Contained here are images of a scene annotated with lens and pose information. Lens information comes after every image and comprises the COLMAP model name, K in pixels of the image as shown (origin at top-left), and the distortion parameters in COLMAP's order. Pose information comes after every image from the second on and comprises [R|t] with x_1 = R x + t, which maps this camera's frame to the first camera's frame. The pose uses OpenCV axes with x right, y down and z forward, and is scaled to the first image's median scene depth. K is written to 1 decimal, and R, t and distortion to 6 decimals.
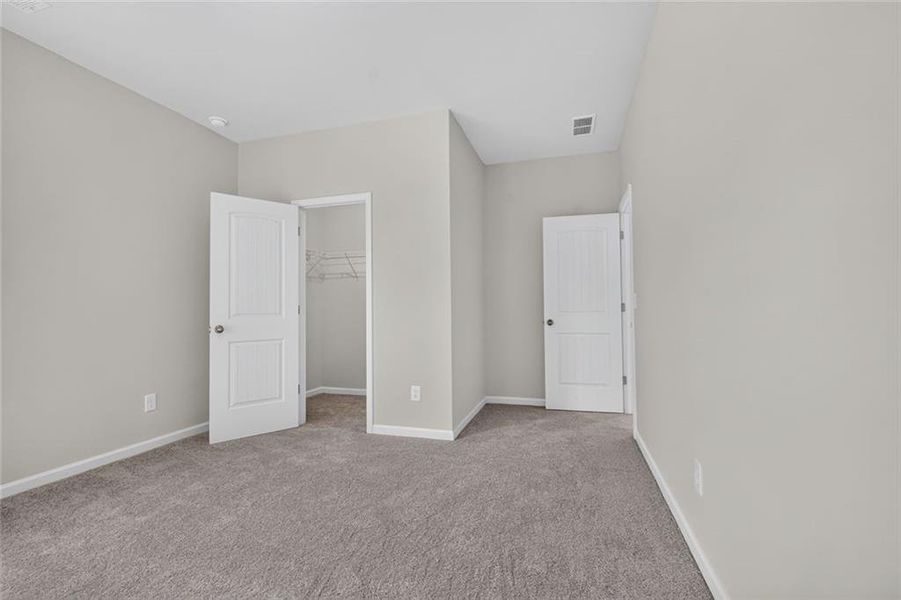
lens RADIAL K [[394.3, 0, 446.3], [0, 394.3, 299.6], [0, 0, 1]] dist [0.002823, -0.005107]
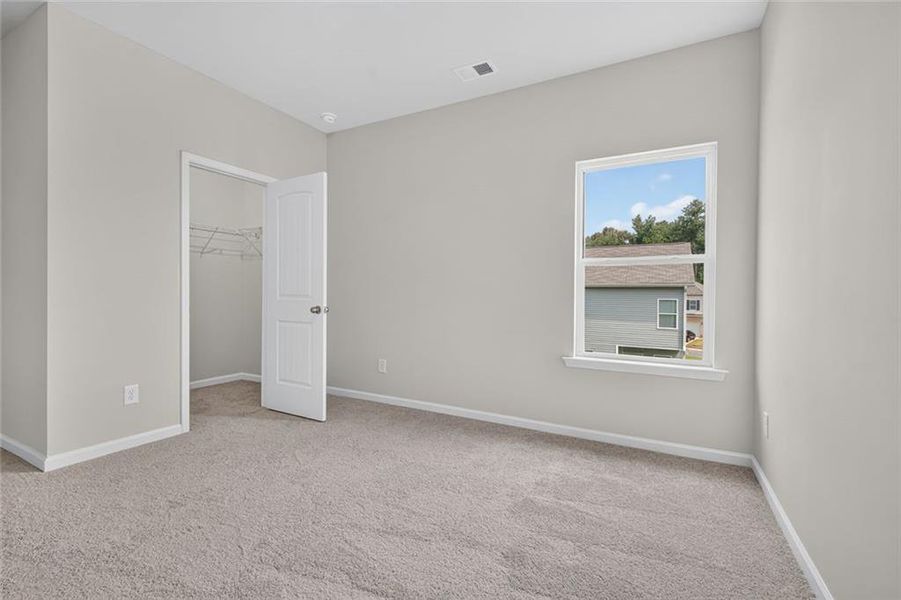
lens RADIAL K [[403.6, 0, 441.6], [0, 403.6, 300.0], [0, 0, 1]] dist [0.005681, -0.006366]
pose [[-0.199718, 0.020998, -0.979628, 0.536067], [0.018420, 0.999674, 0.017672, 0.038183], [0.979680, -0.014515, -0.200040, 1.671966]]
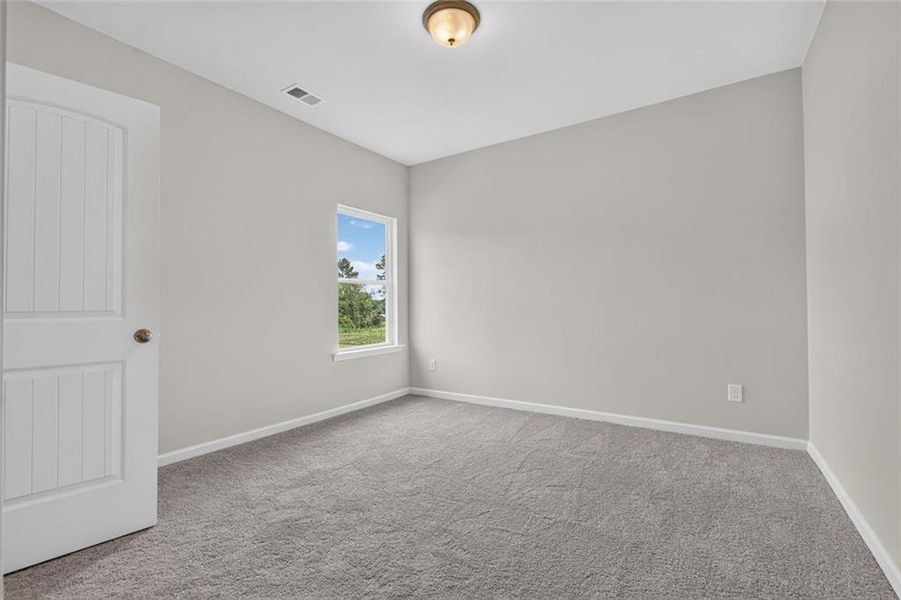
lens RADIAL K [[405.8, 0, 445.8], [0, 405.8, 297.7], [0, 0, 1]] dist [0.004735, -0.000676]
pose [[0.958946, -0.001942, -0.283583, -0.077139], [0.004338, 0.999960, 0.007824, -0.004684], [0.283556, -0.008733, 0.958916, -0.215960]]
